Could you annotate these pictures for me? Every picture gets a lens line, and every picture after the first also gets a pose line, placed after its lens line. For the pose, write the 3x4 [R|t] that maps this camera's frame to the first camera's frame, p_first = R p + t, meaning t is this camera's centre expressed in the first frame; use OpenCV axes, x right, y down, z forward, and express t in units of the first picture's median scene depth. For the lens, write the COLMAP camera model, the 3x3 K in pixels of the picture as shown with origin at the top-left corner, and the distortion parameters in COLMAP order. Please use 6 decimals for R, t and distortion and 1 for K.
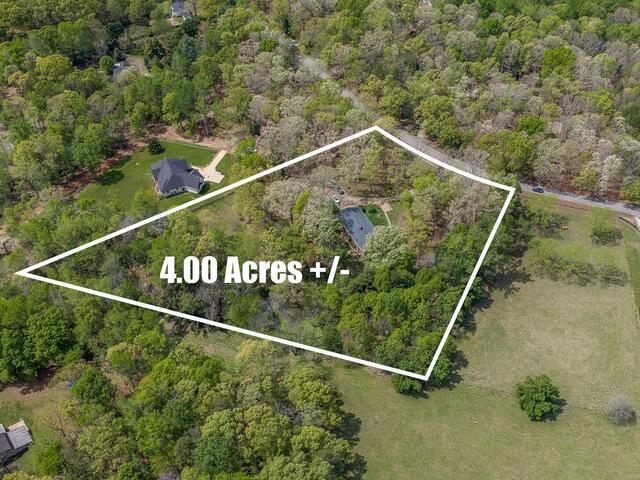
lens RADIAL K [[706.7, 0, 319.7], [0, 706.7, 240.0], [0, 0, 1]] dist [0.001554, 0.000000]
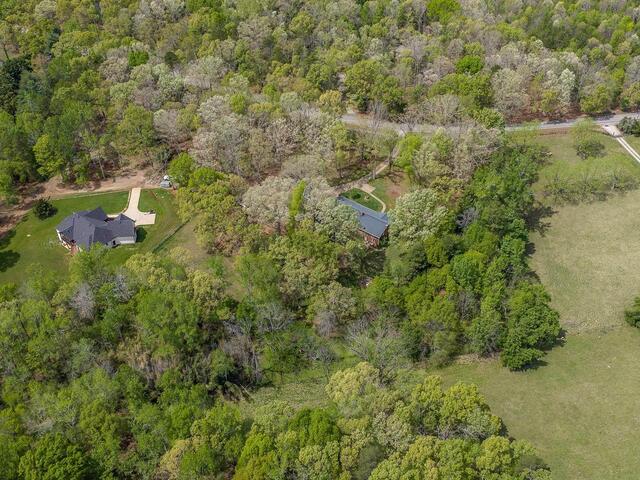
lens RADIAL K [[706.7, 0, 320.1], [0, 706.7, 239.9], [0, 0, 1]] dist [0.001554, 0.000000]
pose [[0.895780, -0.292210, 0.334951, -0.257456], [0.321378, 0.946344, -0.033895, 0.022901], [-0.307074, 0.138009, 0.941626, 0.225393]]
